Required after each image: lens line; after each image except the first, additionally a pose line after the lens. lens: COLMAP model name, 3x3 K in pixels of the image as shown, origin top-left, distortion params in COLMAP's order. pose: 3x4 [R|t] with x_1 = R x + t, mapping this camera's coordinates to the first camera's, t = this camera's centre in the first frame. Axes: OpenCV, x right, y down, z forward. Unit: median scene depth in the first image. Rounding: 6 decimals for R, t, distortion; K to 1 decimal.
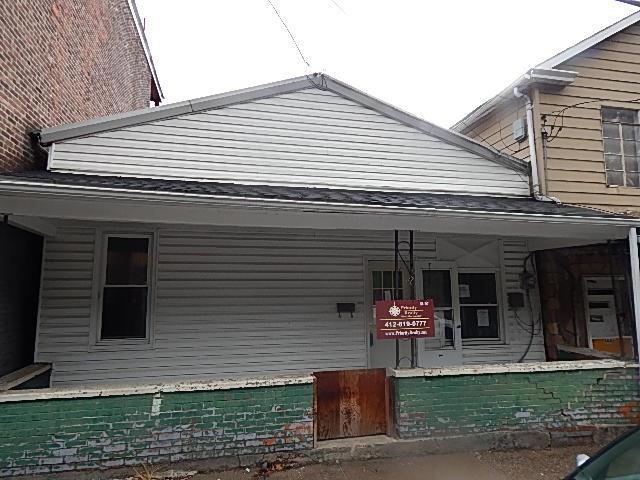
lens RADIAL K [[437.8, 0, 321.9], [0, 437.8, 237.6], [0, 0, 1]] dist [0.017600, -0.001300]
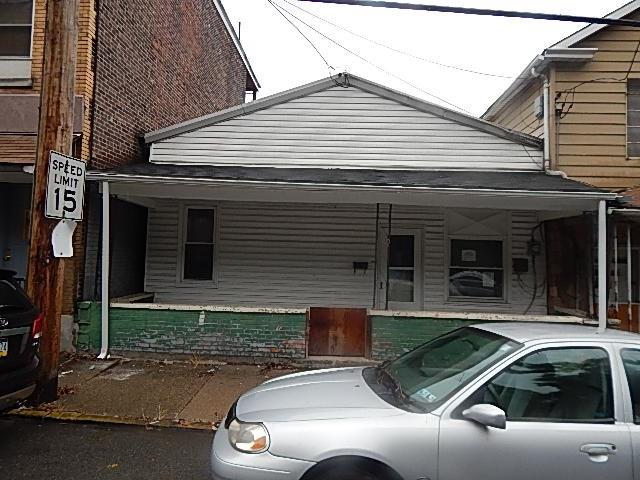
lens RADIAL K [[430.2, 0, 319.9], [0, 430.2, 241.4], [0, 0, 1]] dist [0.001438, -0.000834]
pose [[0.962220, 0.021867, -0.271394, 0.300019], [-0.000263, 0.996844, 0.079387, -0.005505], [0.272273, -0.076316, 0.959189, -0.220474]]
